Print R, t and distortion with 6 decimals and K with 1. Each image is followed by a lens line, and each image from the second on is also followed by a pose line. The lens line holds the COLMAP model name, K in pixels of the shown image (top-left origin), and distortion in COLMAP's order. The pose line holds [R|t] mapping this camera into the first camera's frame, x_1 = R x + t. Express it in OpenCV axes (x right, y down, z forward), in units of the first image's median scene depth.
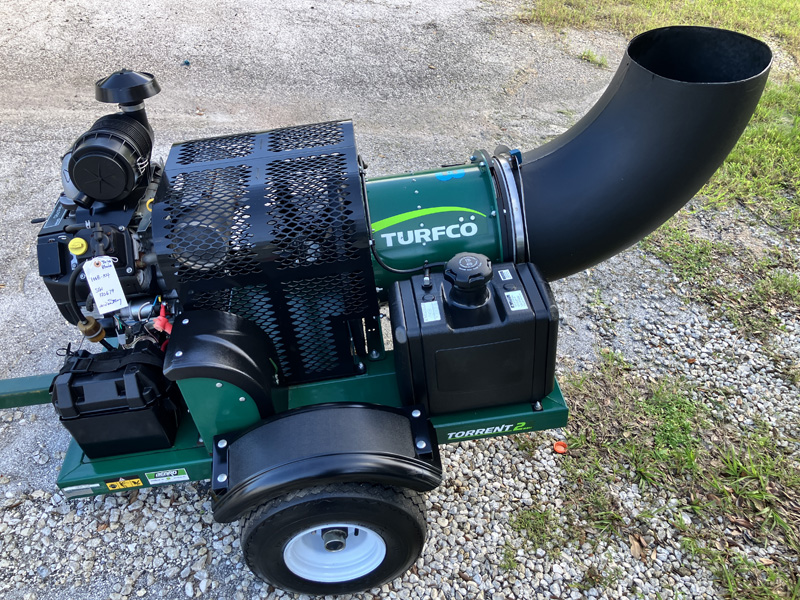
lens RADIAL K [[652.5, 0, 403.8], [0, 652.5, 297.4], [0, 0, 1]] dist [0.019220, -0.010037]
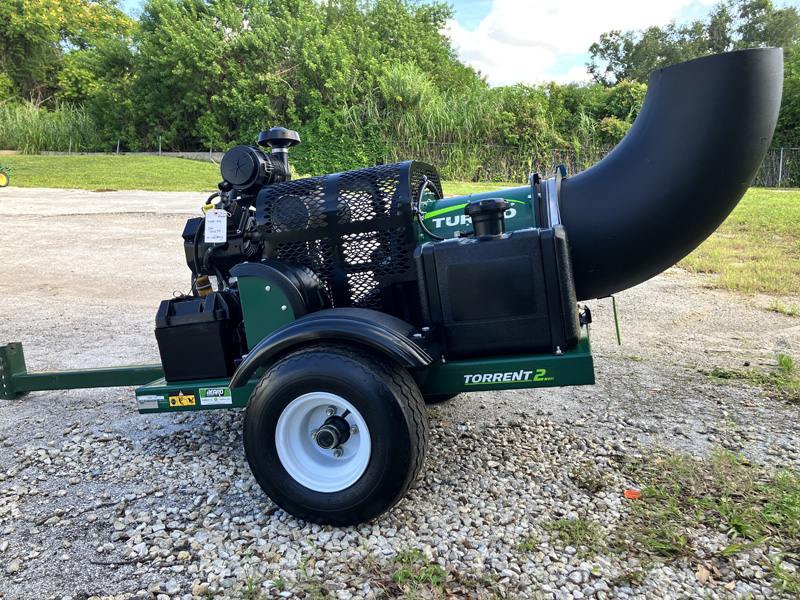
lens RADIAL K [[652.5, 0, 395.3], [0, 652.5, 300.5], [0, 0, 1]] dist [0.019220, -0.010037]
pose [[0.929585, -0.002333, -0.368600, 0.327402], [-0.191713, 0.851029, -0.488873, 0.600884], [0.314830, 0.525114, 0.790656, 0.120503]]
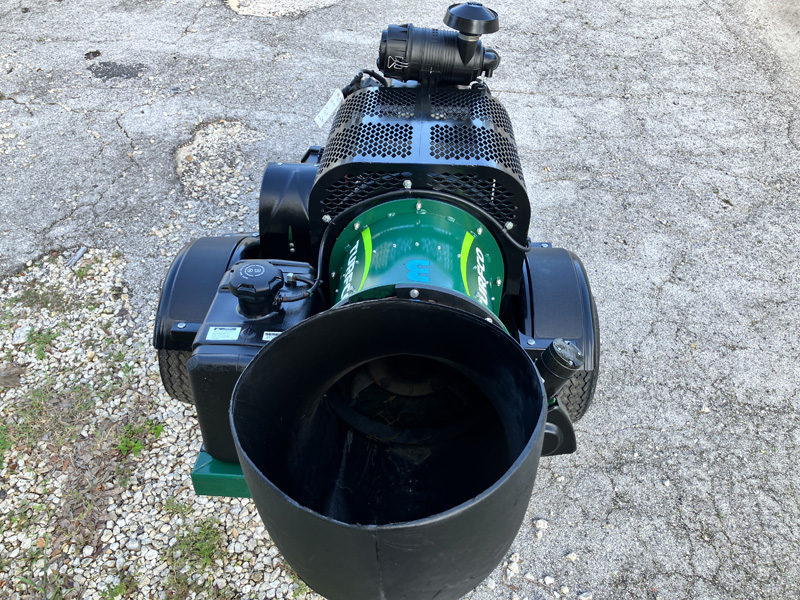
lens RADIAL K [[652.5, 0, 401.2], [0, 652.5, 300.0], [0, 0, 1]] dist [0.019220, -0.010037]
pose [[-0.157958, 0.661490, -0.733130, 0.674191], [-0.641591, 0.495620, 0.585424, -0.623004], [0.750606, 0.562843, 0.346119, 0.753061]]
